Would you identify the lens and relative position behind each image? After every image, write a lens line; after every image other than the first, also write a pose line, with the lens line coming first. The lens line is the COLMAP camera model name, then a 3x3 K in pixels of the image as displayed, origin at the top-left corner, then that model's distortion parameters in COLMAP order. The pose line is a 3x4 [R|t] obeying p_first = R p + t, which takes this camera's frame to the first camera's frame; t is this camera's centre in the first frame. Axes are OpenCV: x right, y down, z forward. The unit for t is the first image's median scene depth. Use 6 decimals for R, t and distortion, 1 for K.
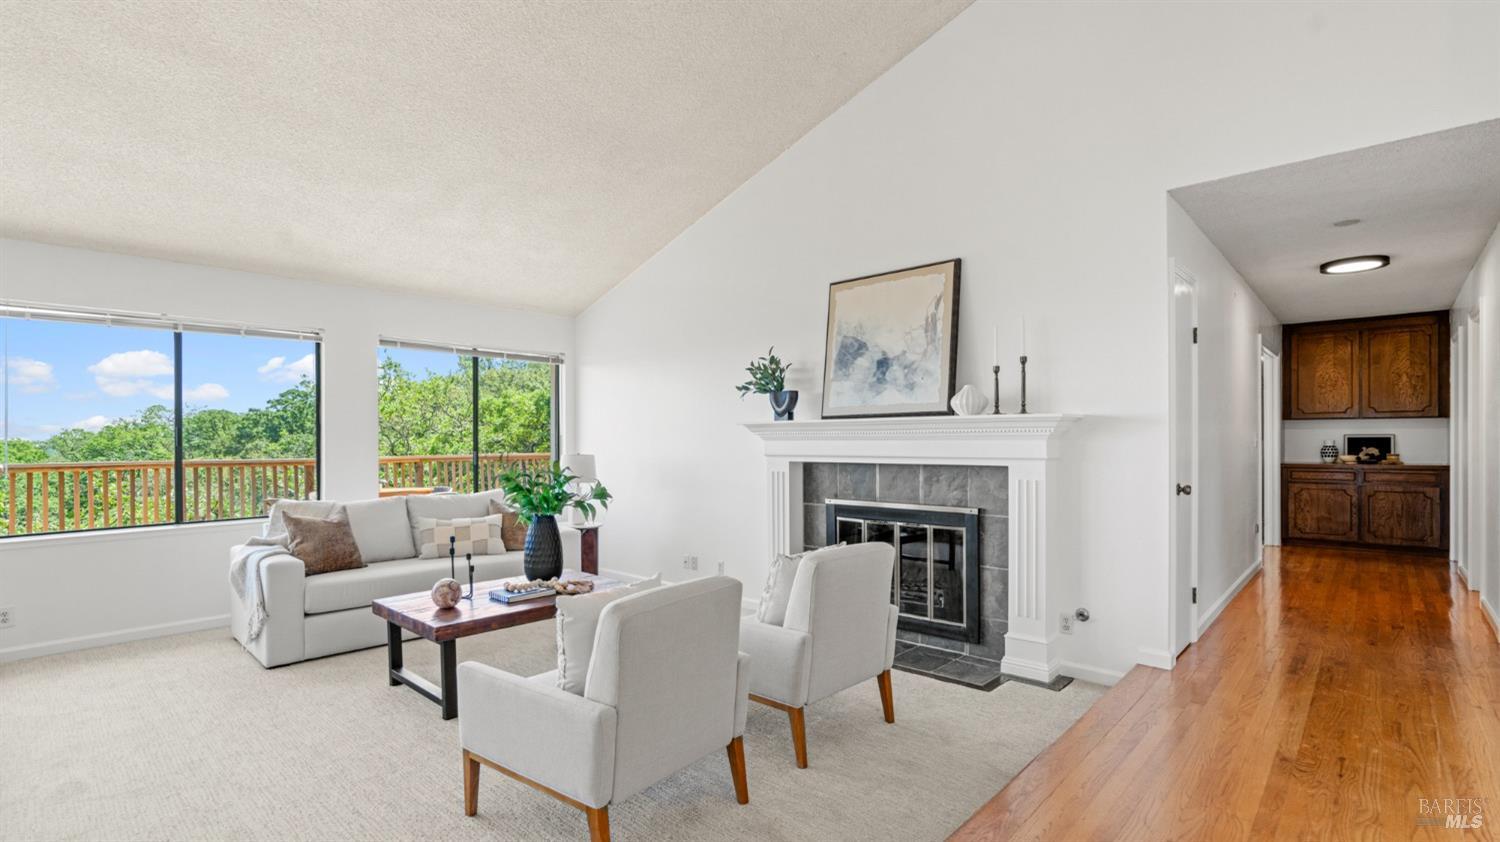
lens RADIAL K [[698.2, 0, 741.6], [0, 698.2, 421.9], [0, 0, 1]] dist [-0.043152, 0.025640]
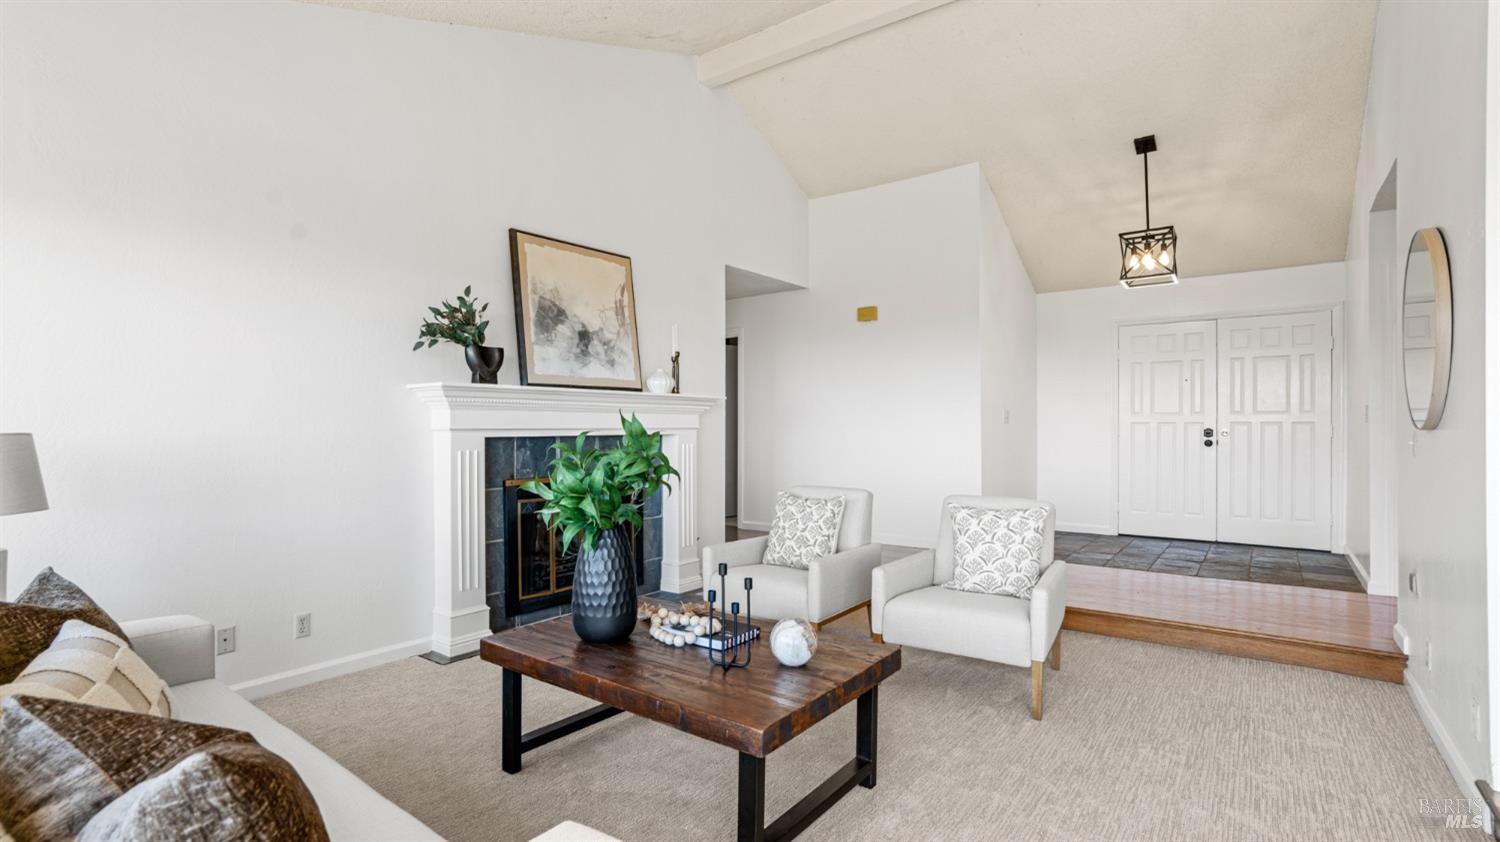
lens RADIAL K [[698.2, 0, 741.6], [0, 698.2, 421.9], [0, 0, 1]] dist [-0.043152, 0.025640]
pose [[-0.081884, 0.019388, 0.996453, -0.763253], [-0.014411, 0.999683, -0.020635, 0.053769], [-0.996538, -0.016050, -0.081579, 0.808205]]
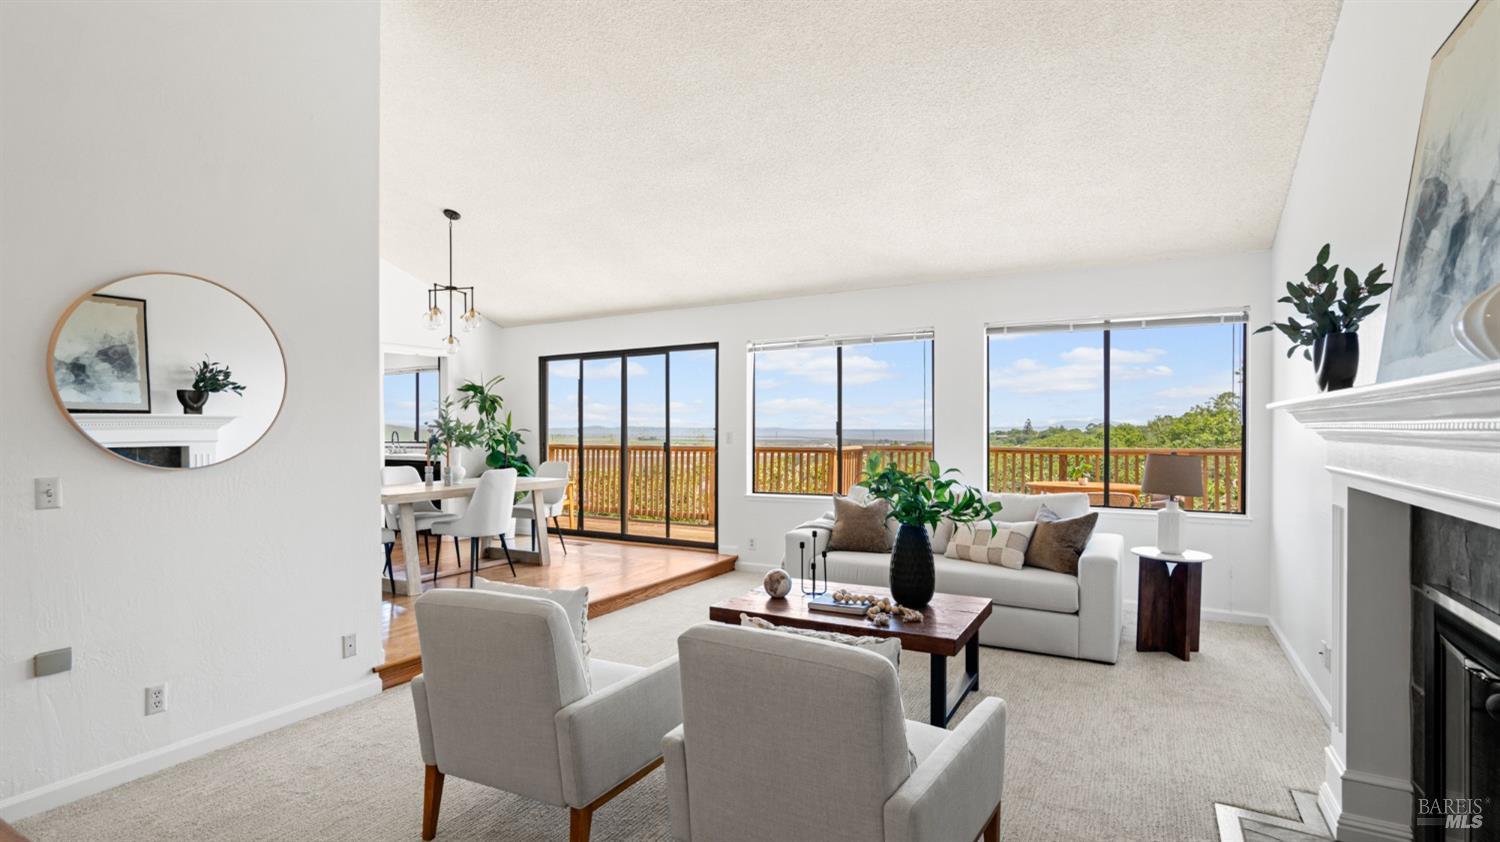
lens RADIAL K [[698.2, 0, 741.6], [0, 698.2, 421.9], [0, 0, 1]] dist [-0.043152, 0.025640]
pose [[0.217032, -0.000201, -0.976164, 0.435311], [0.021698, 0.999754, 0.004619, 0.001020], [0.975923, -0.022183, 0.216983, 0.543167]]
